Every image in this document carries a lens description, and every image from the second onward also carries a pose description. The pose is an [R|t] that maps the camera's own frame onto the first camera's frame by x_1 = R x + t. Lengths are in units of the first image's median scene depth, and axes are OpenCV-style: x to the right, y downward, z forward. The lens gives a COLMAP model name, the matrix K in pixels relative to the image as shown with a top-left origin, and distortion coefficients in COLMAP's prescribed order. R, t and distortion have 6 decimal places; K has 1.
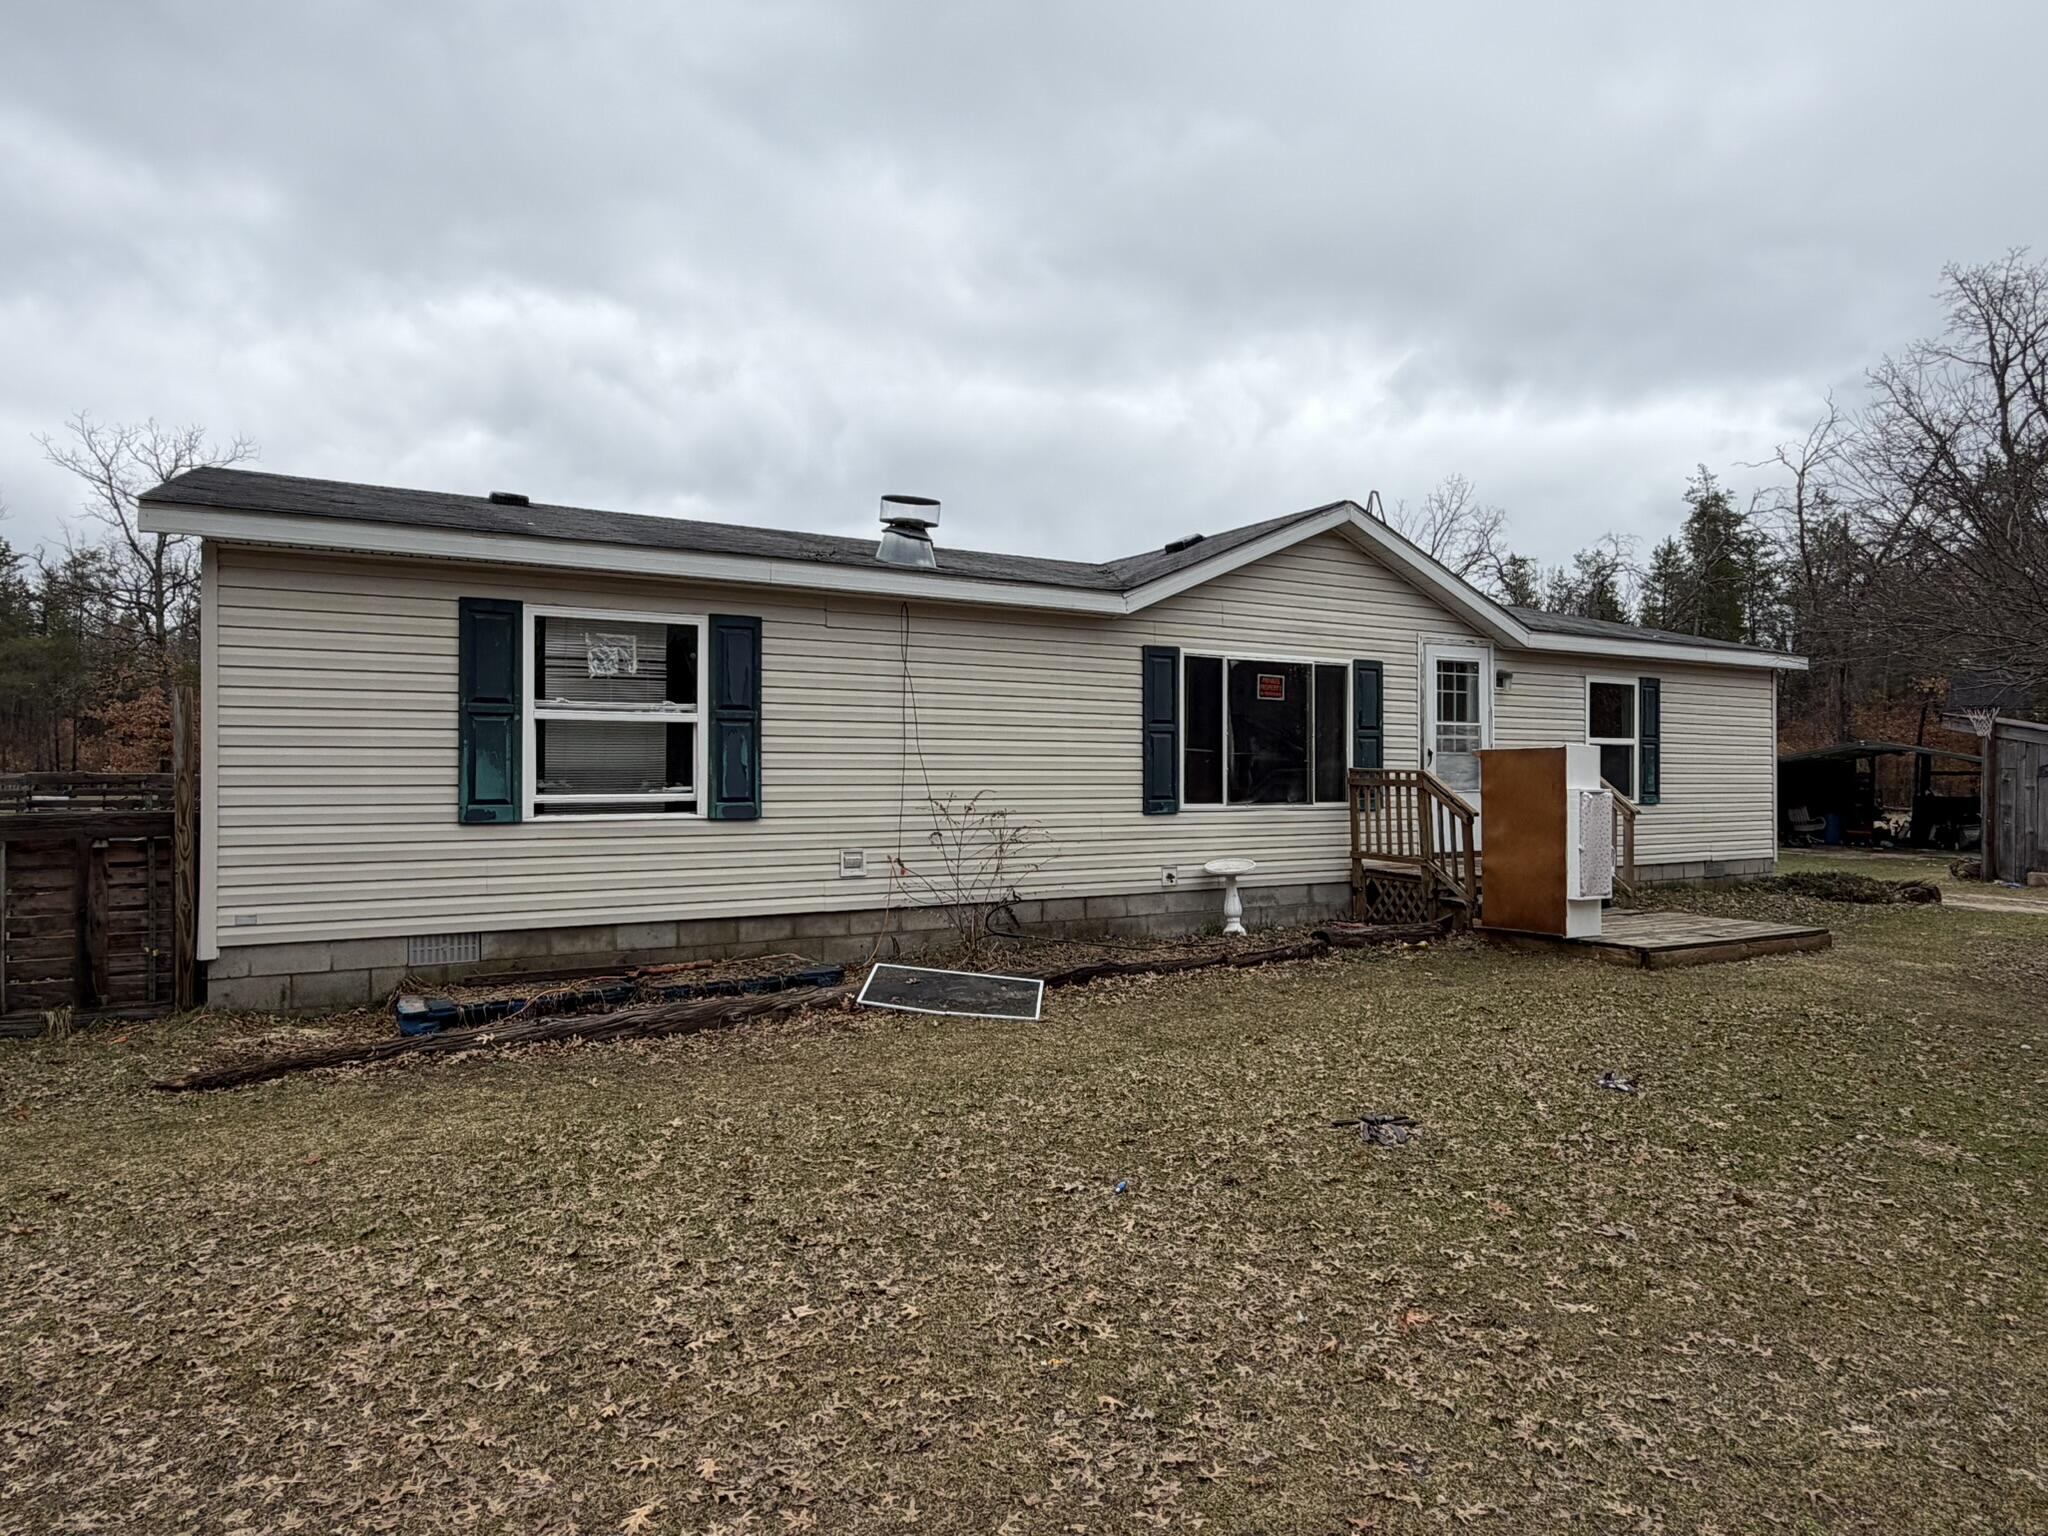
lens RADIAL K [[1221.6, 0, 1025.7], [0, 1221.6, 774.1], [0, 0, 1]] dist [0.004183, 0.004019]
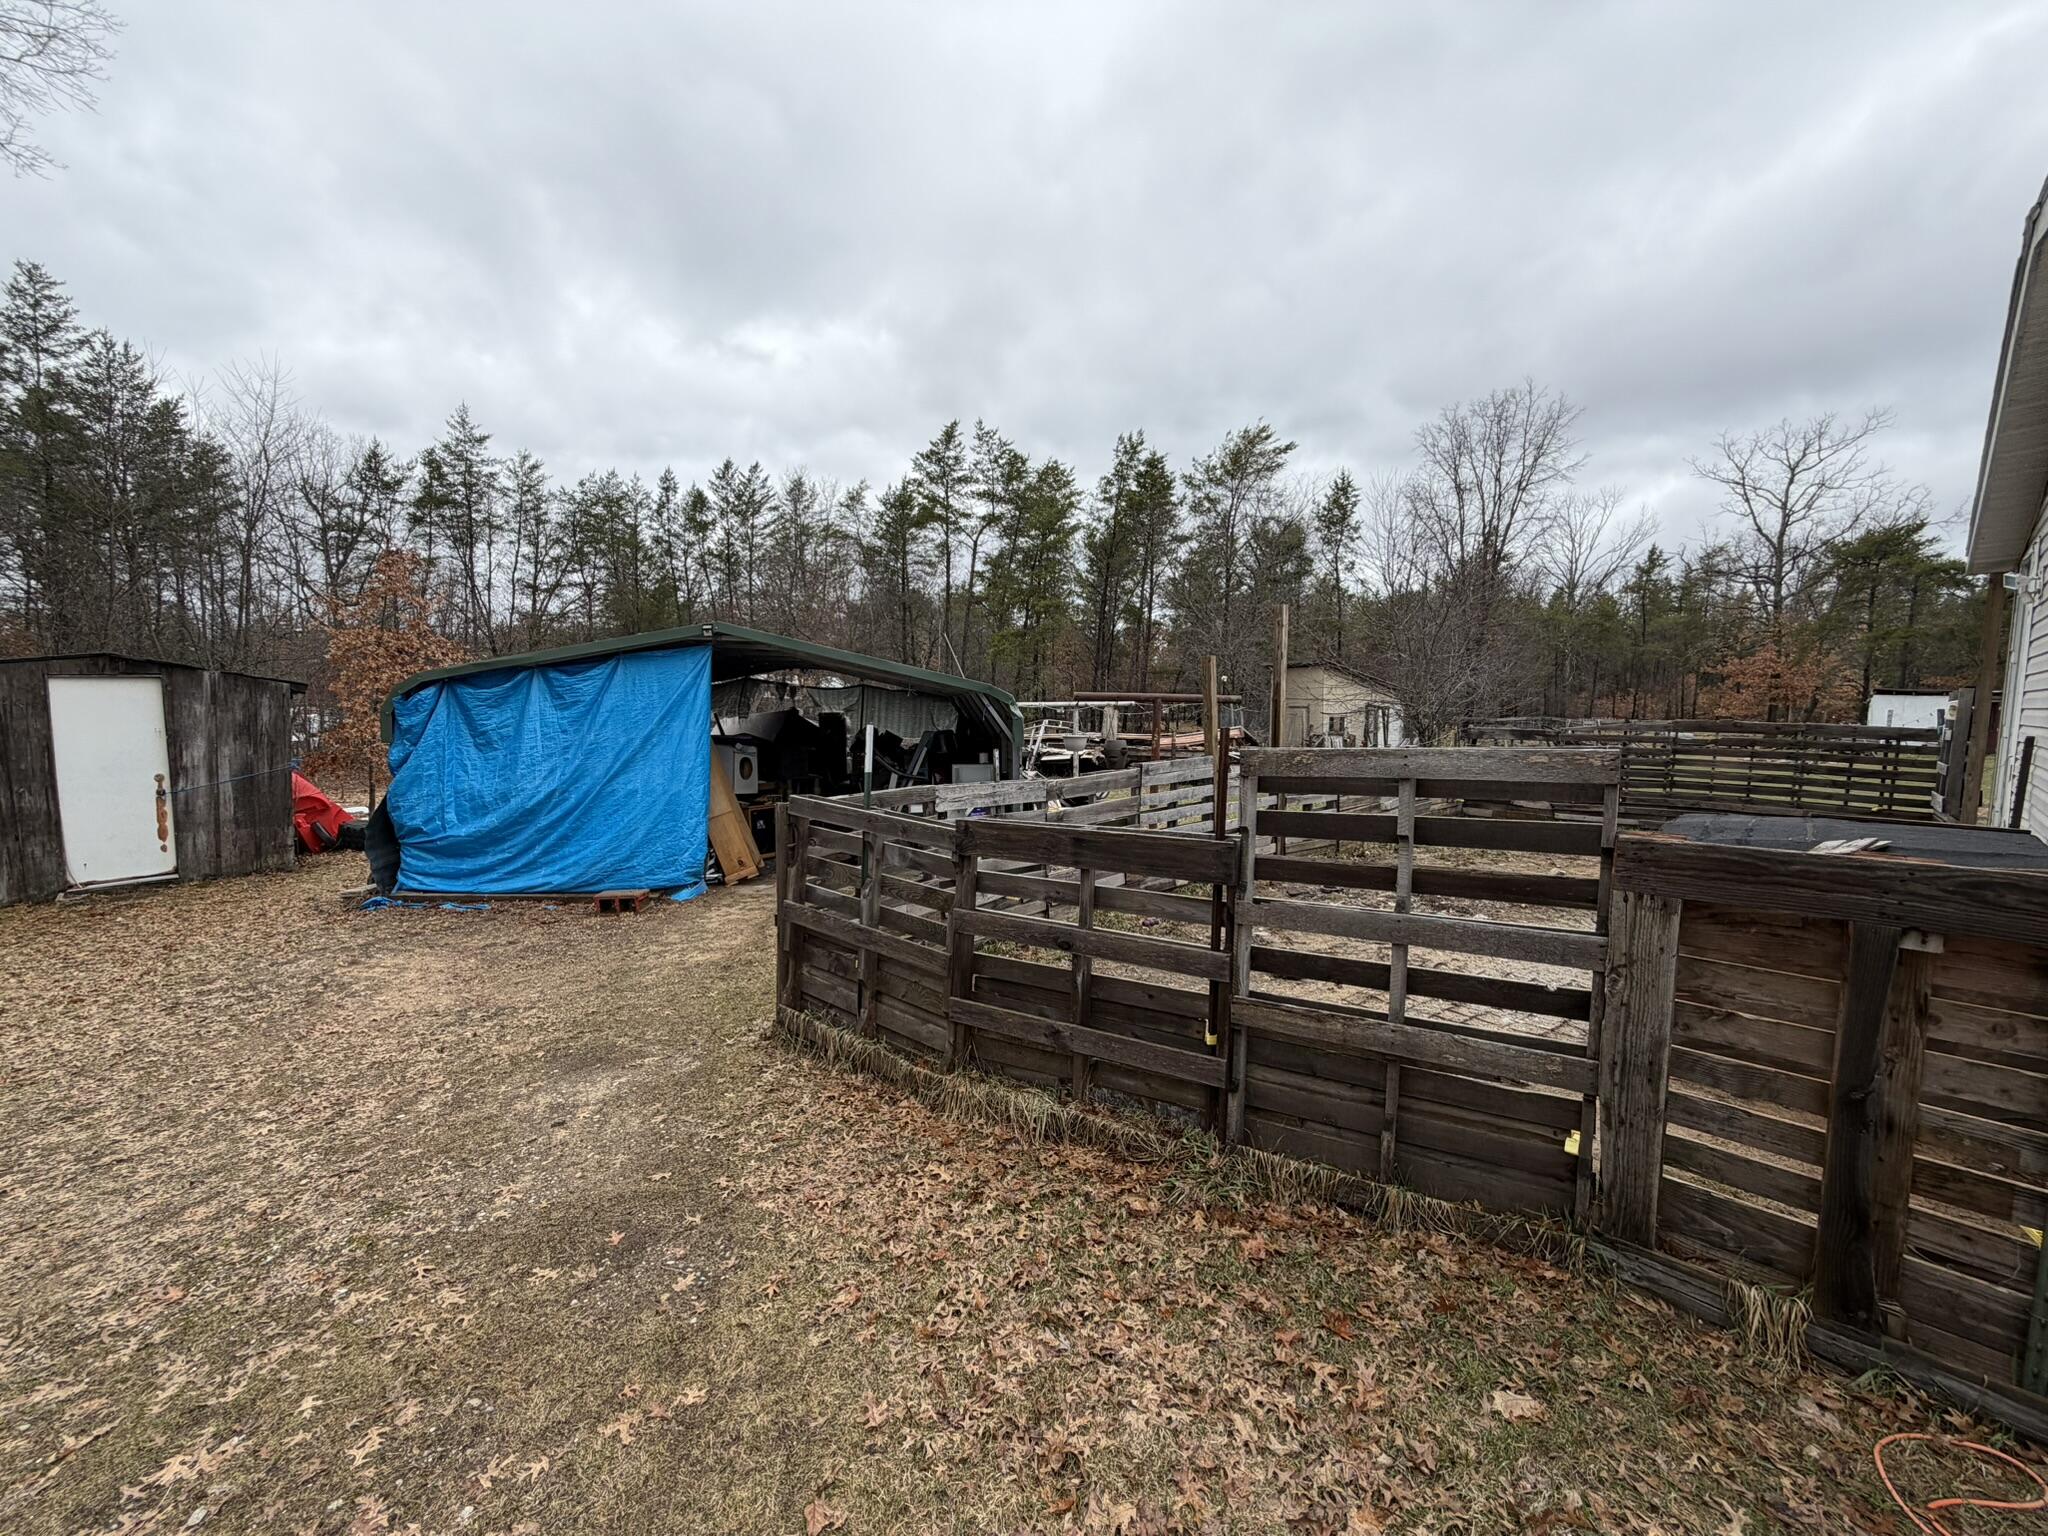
lens RADIAL K [[813.0, 0, 1012.1], [0, 813.0, 762.4], [0, 0, 1]] dist [-0.007186, 0.001147]
pose [[0.212875, 0.072087, -0.974417, -0.351977], [-0.012078, 0.997393, 0.071148, -0.009060], [0.977005, -0.003376, 0.213191, 0.409300]]
